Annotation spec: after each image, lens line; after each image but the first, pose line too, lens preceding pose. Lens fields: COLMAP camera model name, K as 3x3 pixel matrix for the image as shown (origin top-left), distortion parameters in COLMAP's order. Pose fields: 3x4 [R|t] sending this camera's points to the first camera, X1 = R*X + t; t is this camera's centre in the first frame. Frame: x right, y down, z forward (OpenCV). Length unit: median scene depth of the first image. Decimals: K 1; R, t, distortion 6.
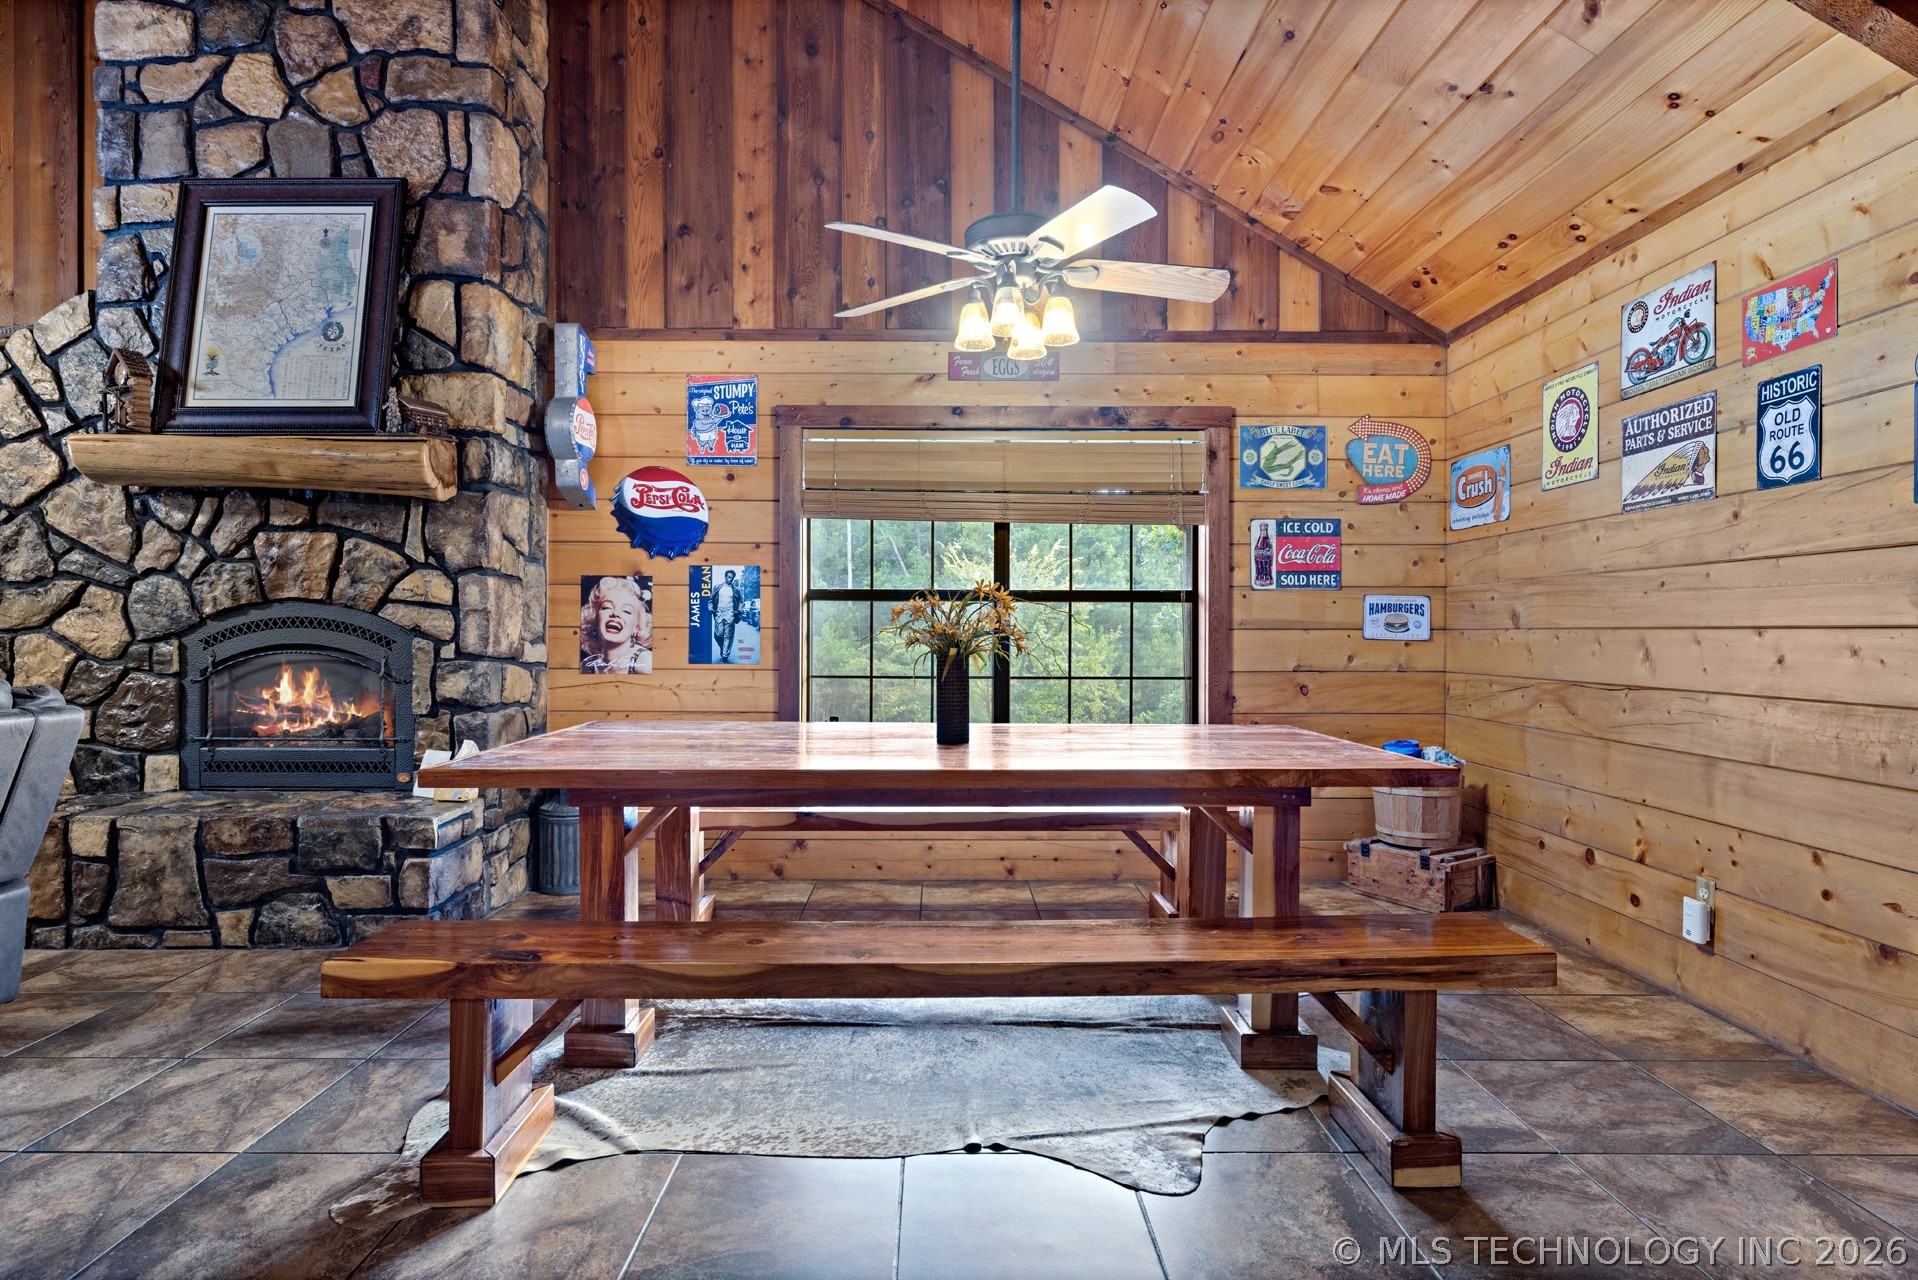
lens RADIAL K [[1003.0, 0, 951.3], [0, 1003.0, 632.5], [0, 0, 1]] dist [-0.004795, 0.001525]
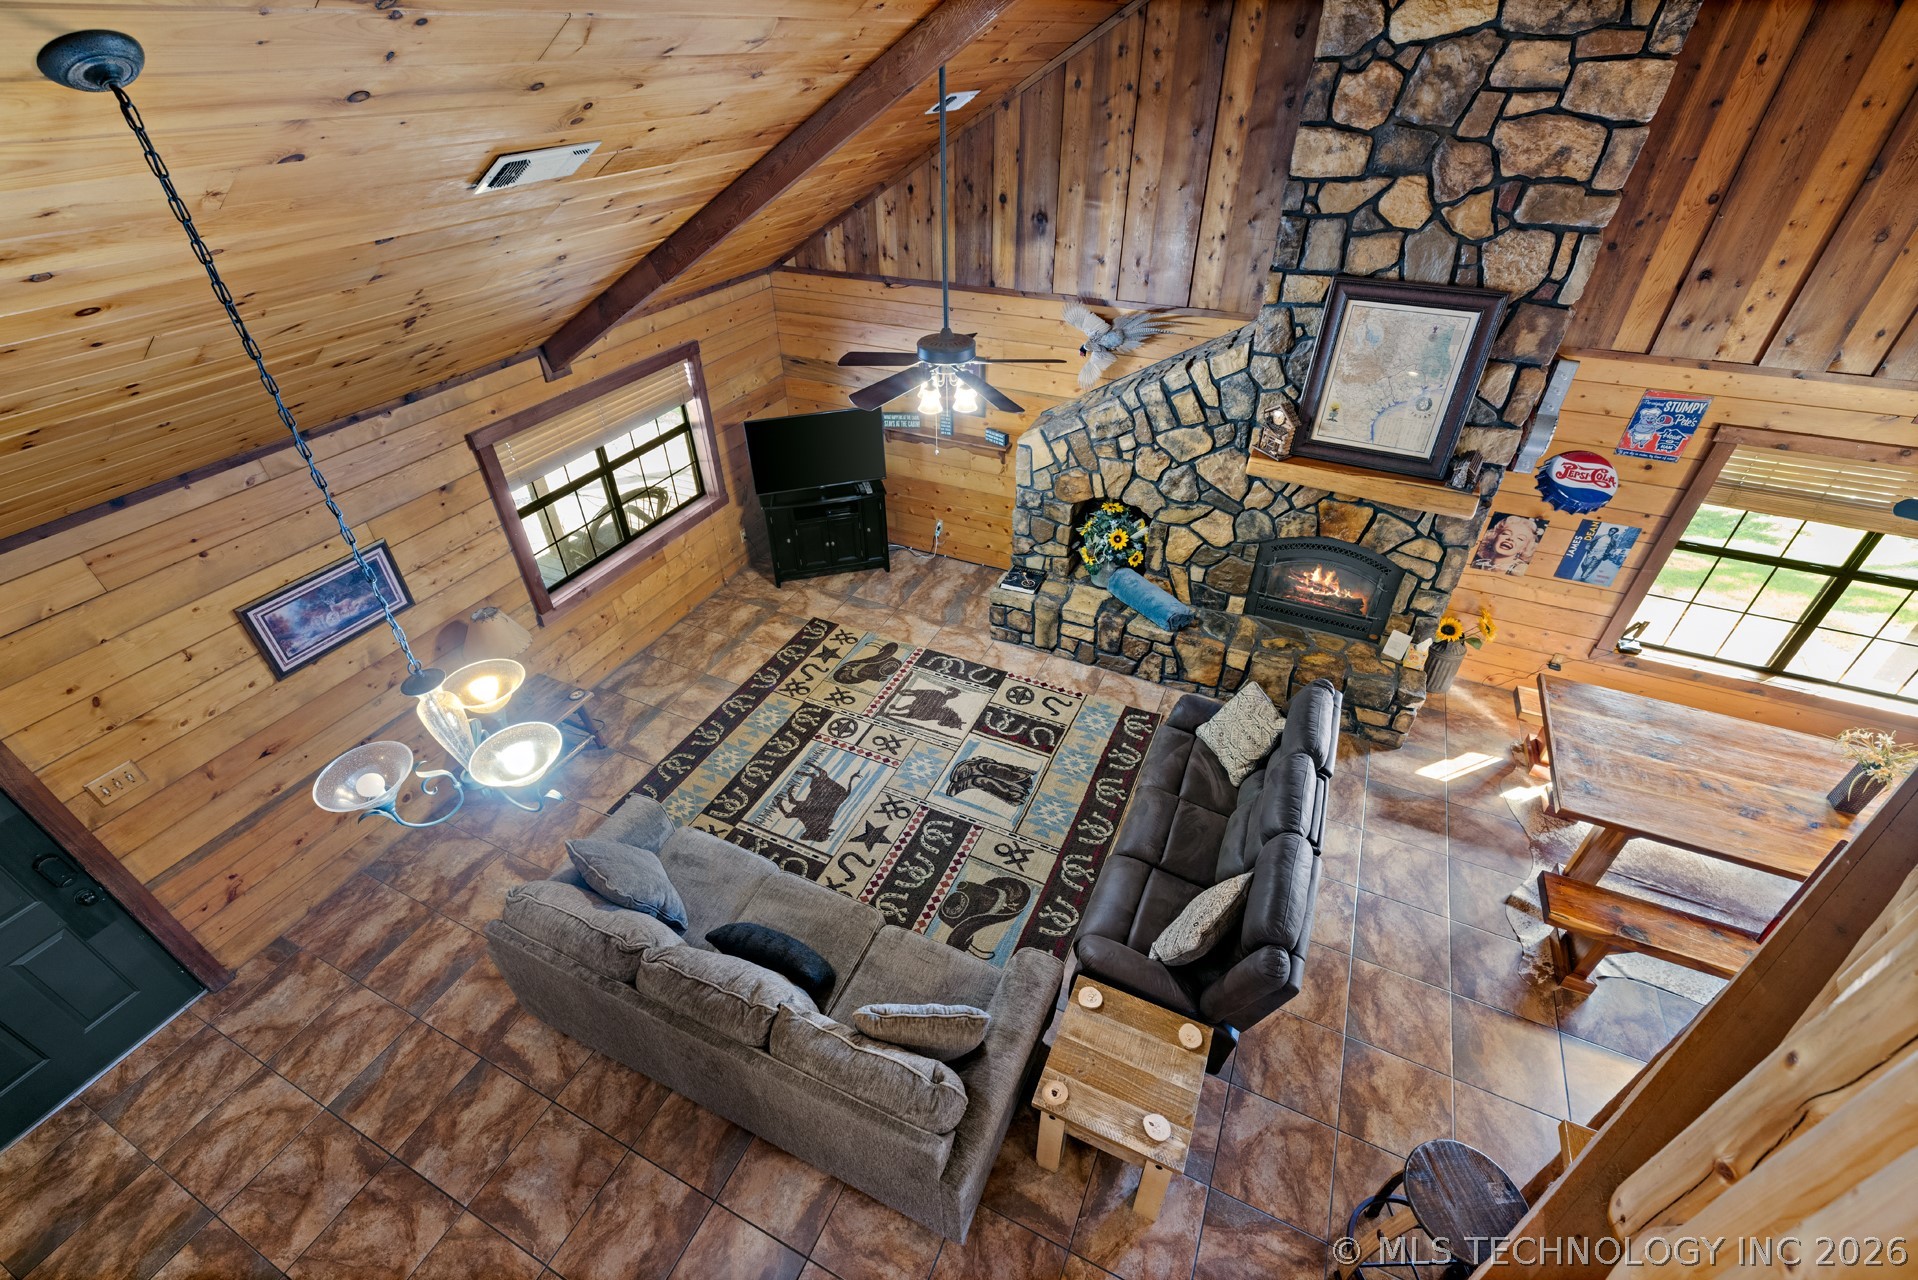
lens RADIAL K [[812.5, 0, 949.9], [0, 812.5, 635.0], [0, 0, 1]] dist [0.003231, 0.000637]
pose [[0.898895, 0.247916, -0.361282, -0.707585], [0.014944, 0.806710, 0.590758, -0.733682], [0.437908, -0.536429, 0.721443, -0.381260]]
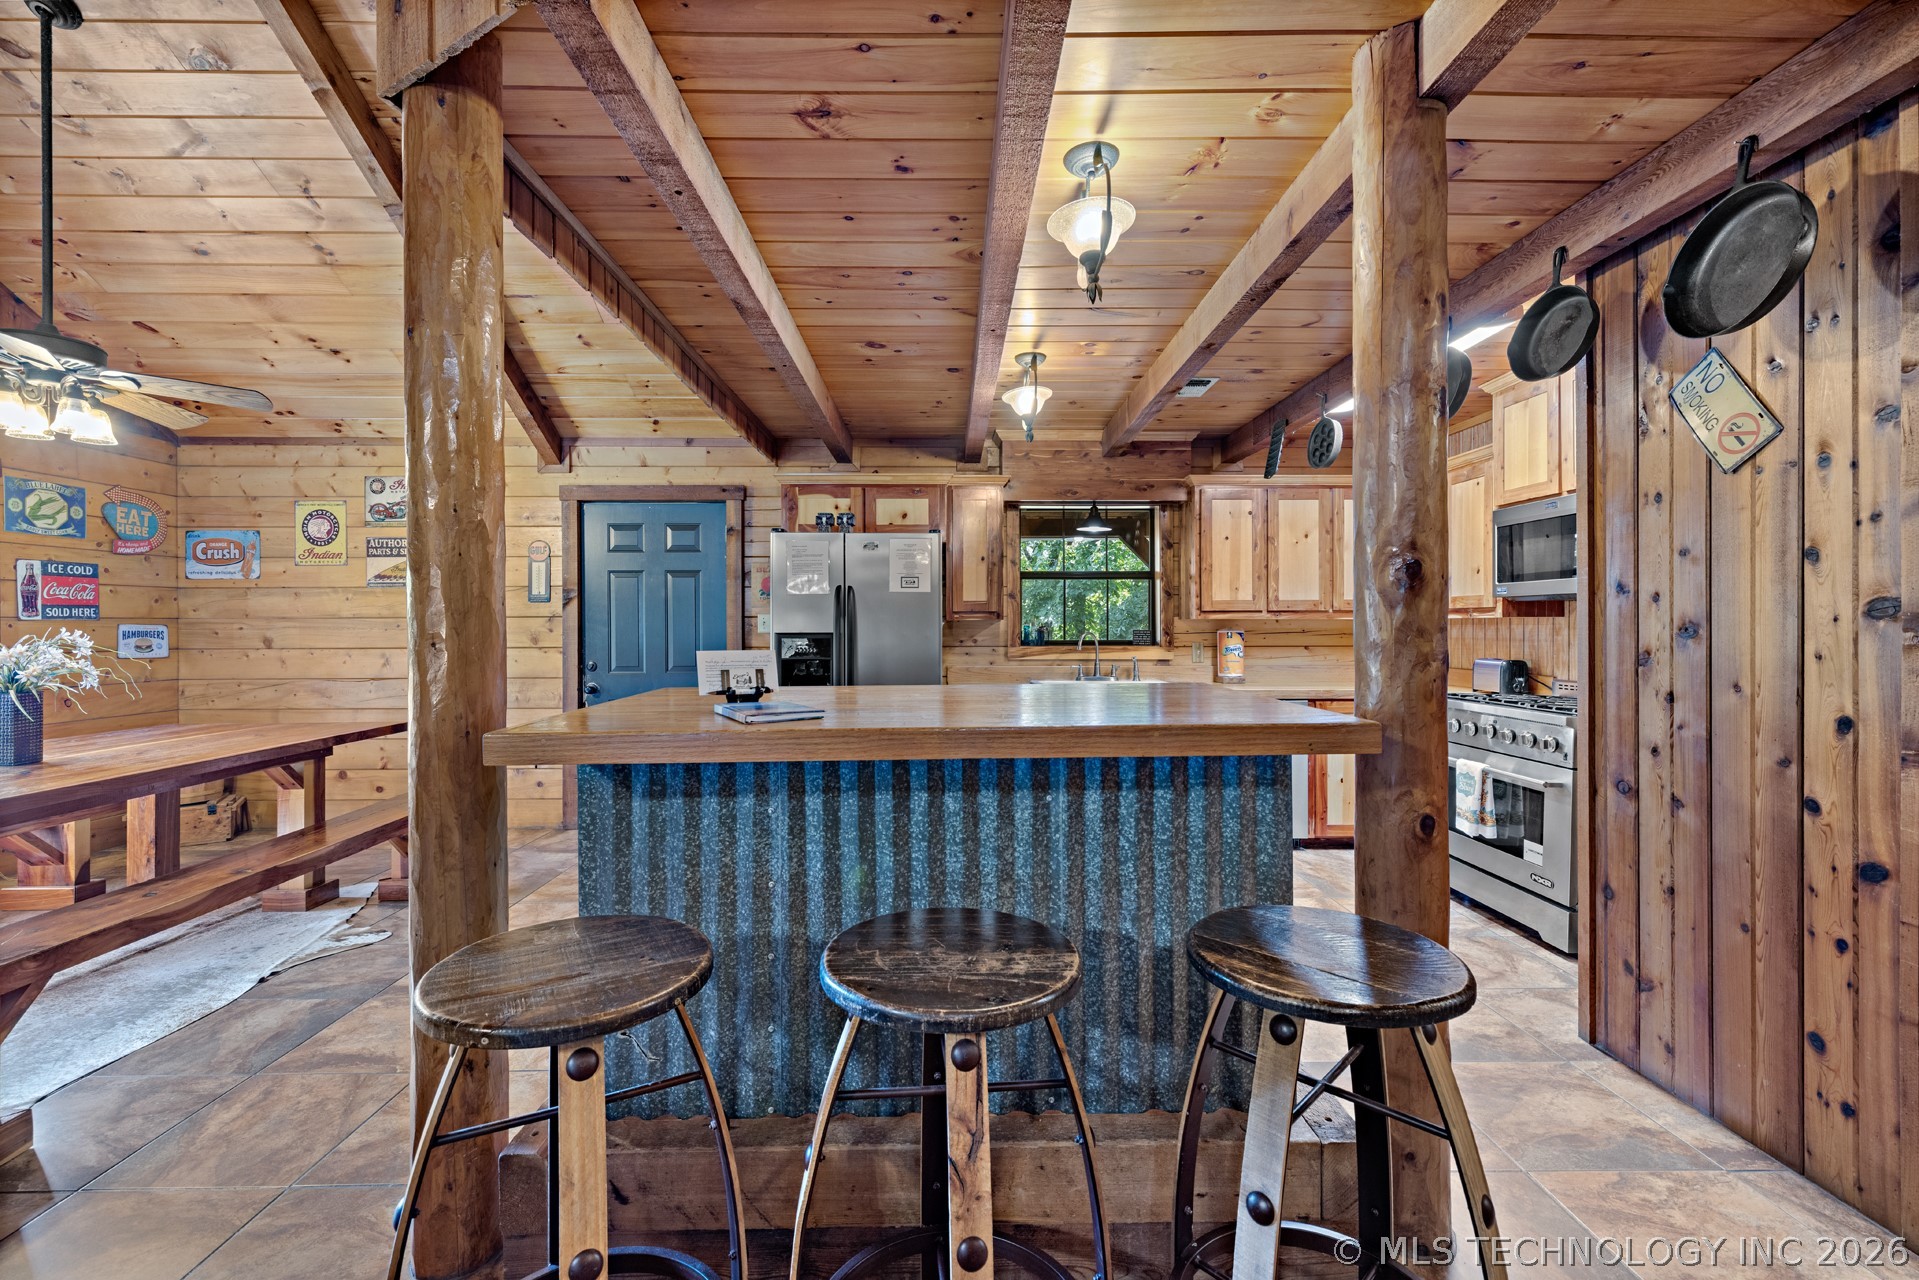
lens RADIAL K [[812.9, 0, 950.7], [0, 812.9, 627.9], [0, 0, 1]] dist [0.003231, 0.000637]
pose [[-0.001928, -0.007849, 0.999967, -0.739593], [0.003568, 0.999963, 0.007856, -0.043212], [-0.999992, 0.003583, -0.001900, -0.080752]]
